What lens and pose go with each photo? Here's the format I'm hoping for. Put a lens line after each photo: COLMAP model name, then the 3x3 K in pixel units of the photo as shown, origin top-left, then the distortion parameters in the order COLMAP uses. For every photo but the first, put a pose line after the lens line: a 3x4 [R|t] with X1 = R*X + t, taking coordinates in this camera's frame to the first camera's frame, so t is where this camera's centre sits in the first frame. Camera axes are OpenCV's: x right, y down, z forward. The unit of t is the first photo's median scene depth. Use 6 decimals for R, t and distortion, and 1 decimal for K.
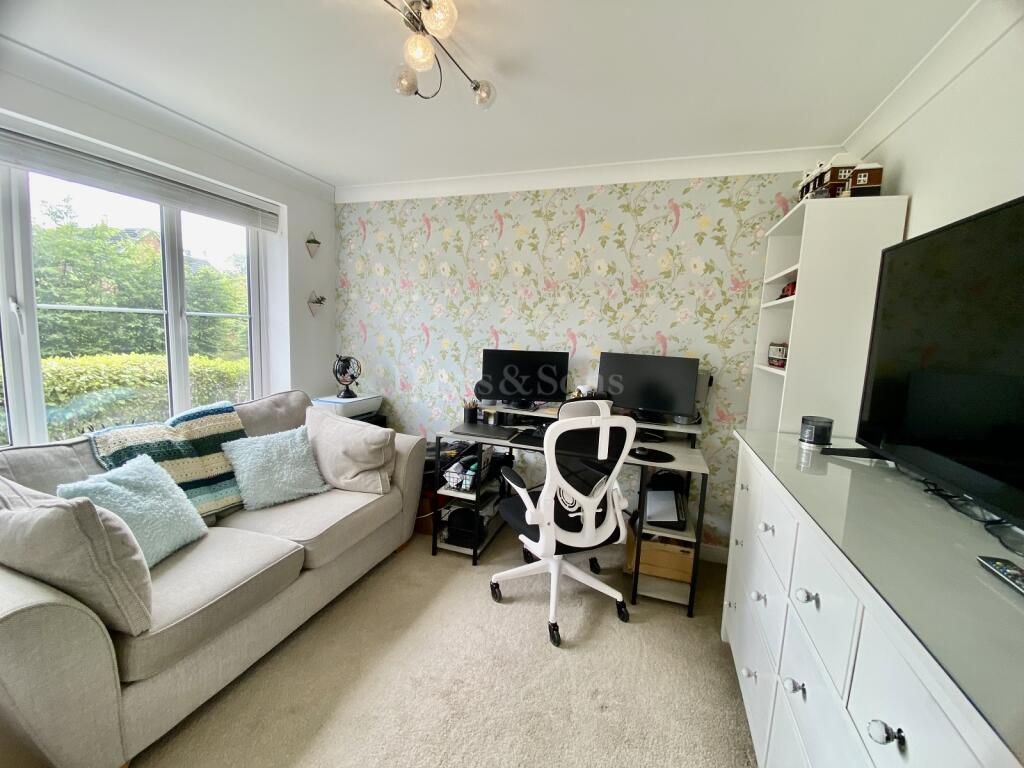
lens RADIAL K [[333.6, 0, 512.0], [0, 333.6, 384.0], [0, 0, 1]] dist [0.027236, -0.014266]
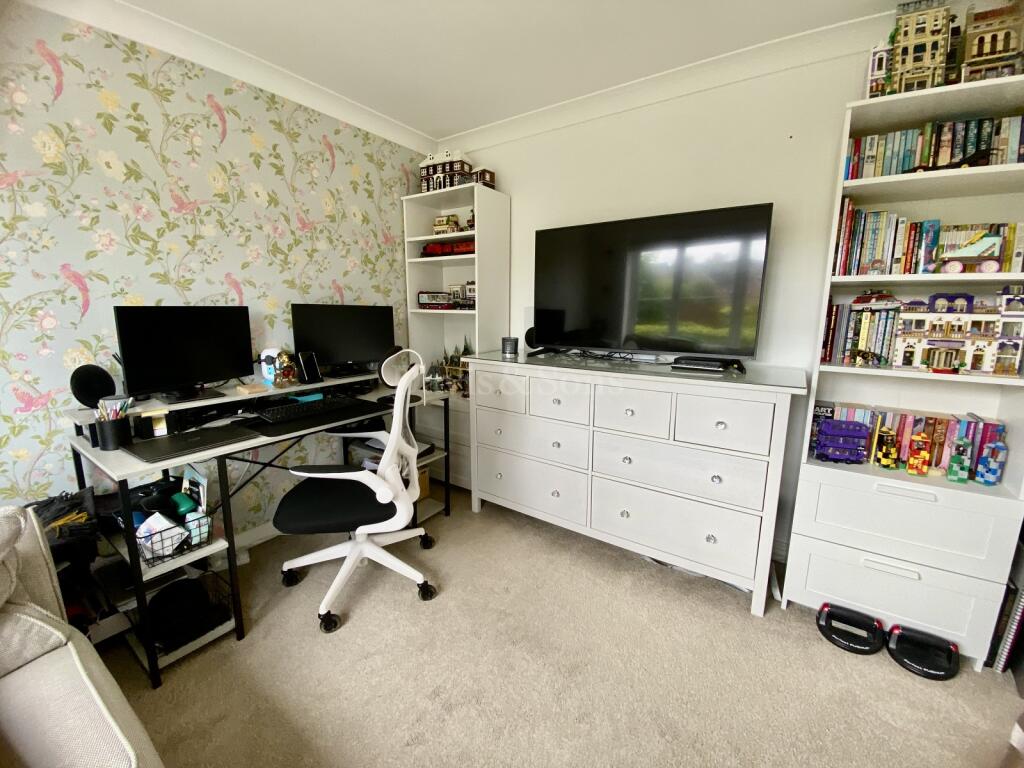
lens RADIAL K [[416.8, 0, 508.2], [0, 416.8, 380.9], [0, 0, 1]] dist [0.048010, -0.033950]
pose [[0.321487, -0.216346, 0.921868, -0.538901], [0.117036, 0.975163, 0.188039, -0.043569], [-0.939653, 0.047440, 0.338823, 0.145147]]
